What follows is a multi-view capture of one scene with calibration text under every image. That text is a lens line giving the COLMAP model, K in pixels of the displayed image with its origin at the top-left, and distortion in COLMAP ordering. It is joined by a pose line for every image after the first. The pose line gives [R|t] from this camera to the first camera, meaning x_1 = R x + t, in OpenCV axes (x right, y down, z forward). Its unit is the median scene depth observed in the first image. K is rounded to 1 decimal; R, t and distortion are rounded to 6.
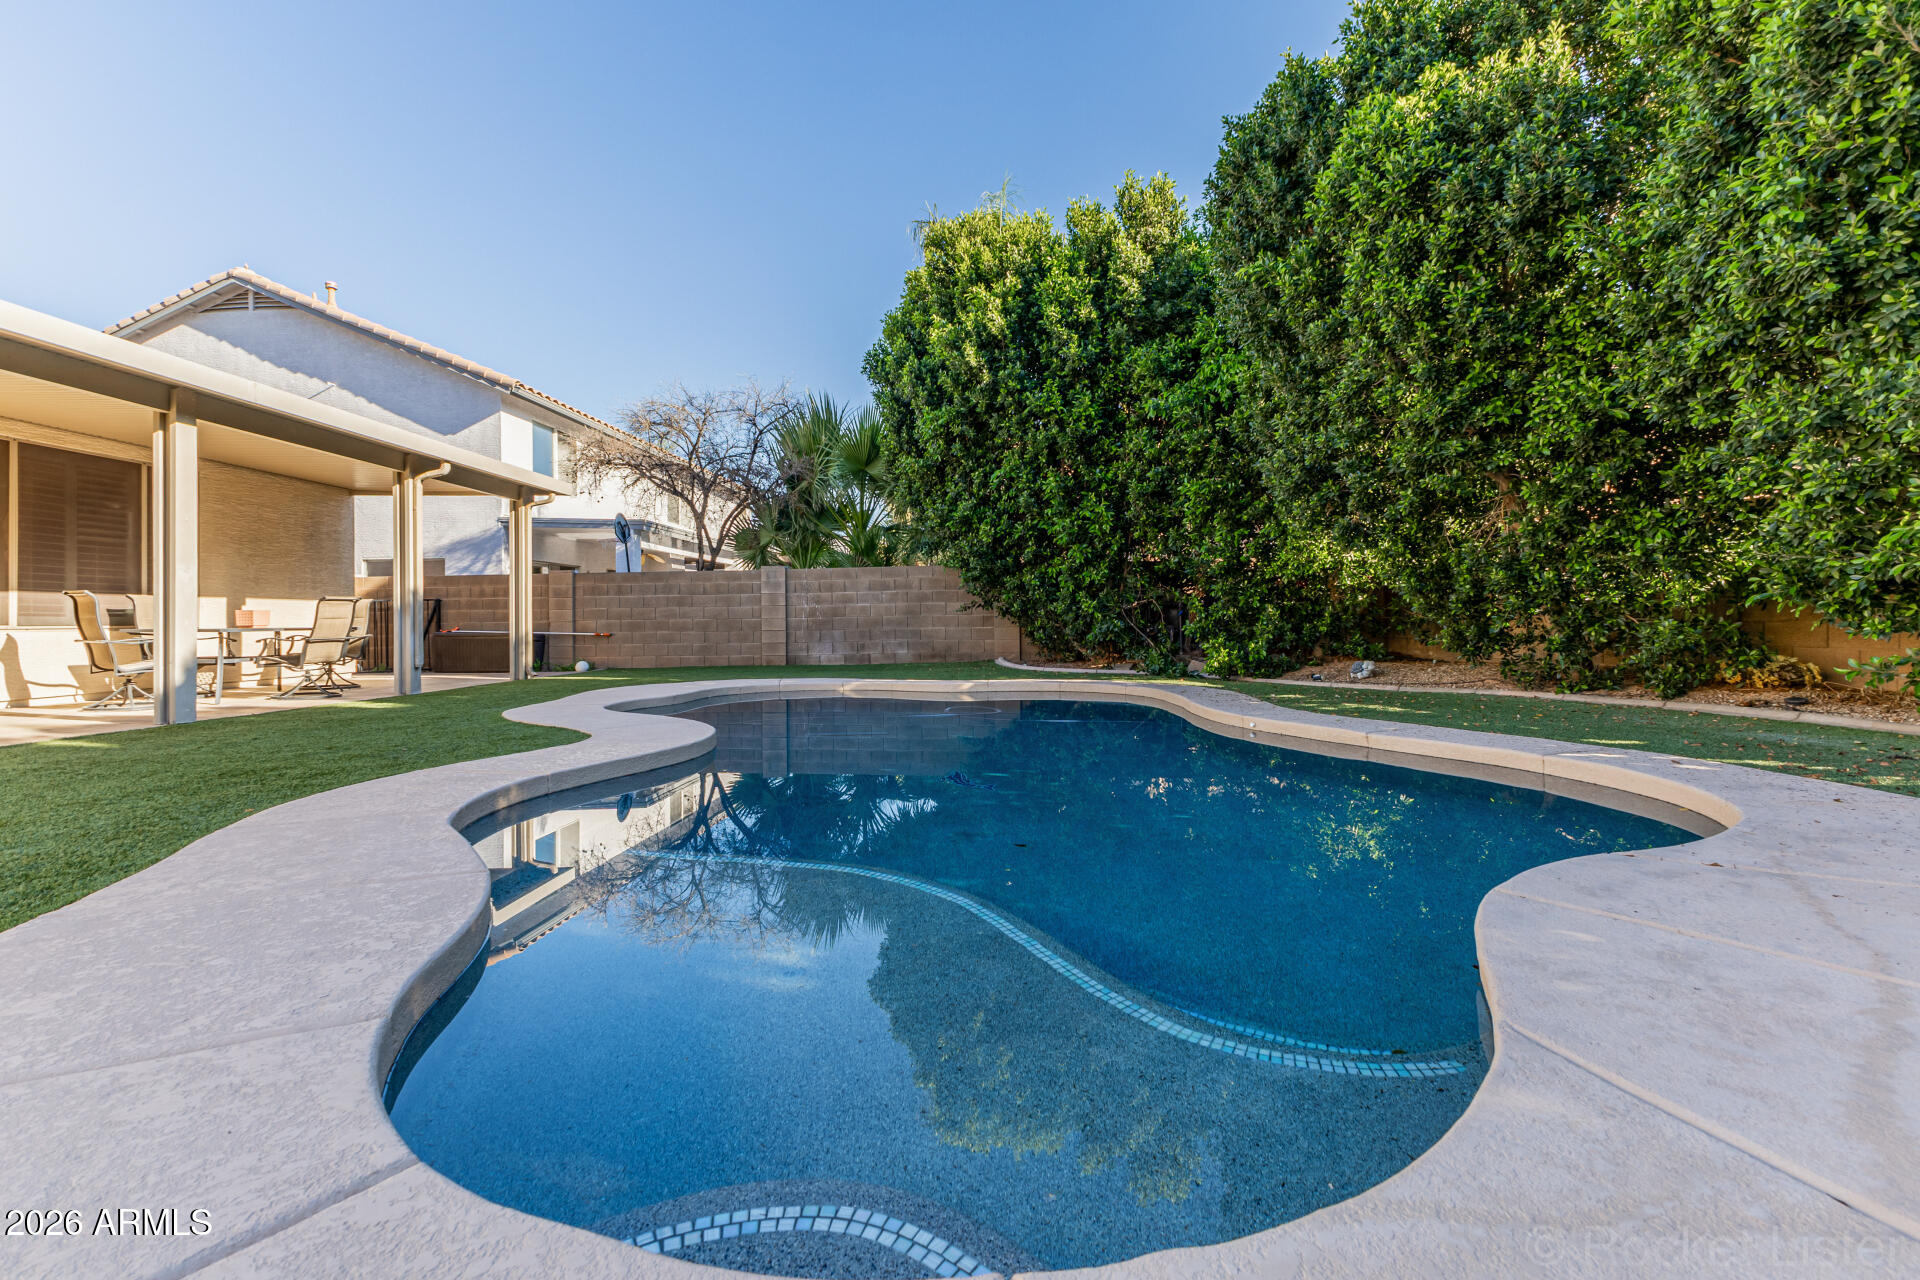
lens RADIAL K [[843.2, 0, 958.6], [0, 843.2, 619.8], [0, 0, 1]] dist [0.002960, 0.000173]
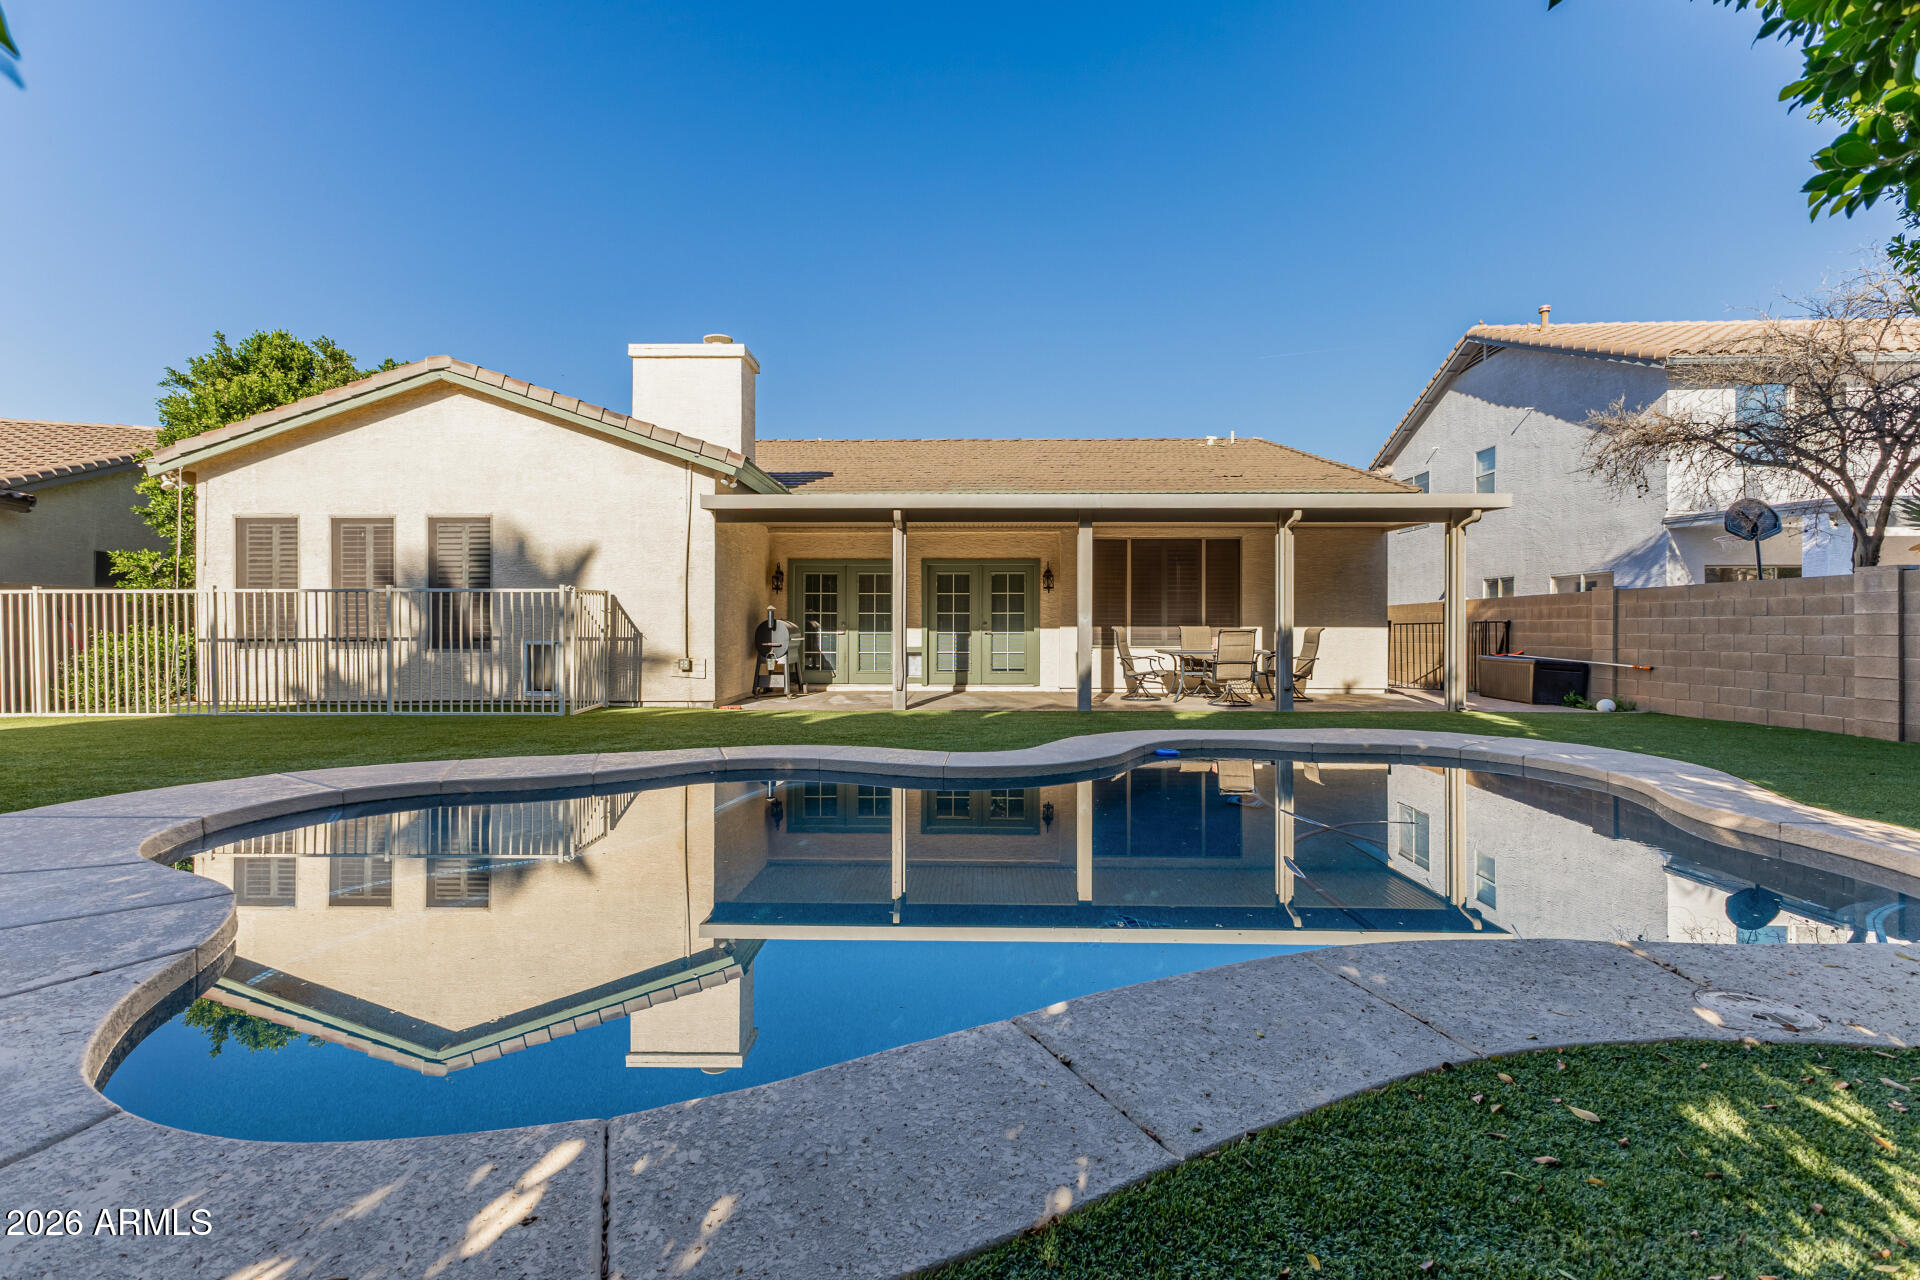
lens RADIAL K [[843.2, 0, 958.6], [0, 843.2, 619.8], [0, 0, 1]] dist [0.002960, 0.000173]
pose [[-0.001120, 0.002009, -0.999997, 0.356091], [0.000900, 0.999998, 0.002008, -0.028630], [0.999999, -0.000898, -0.001121, 0.371063]]
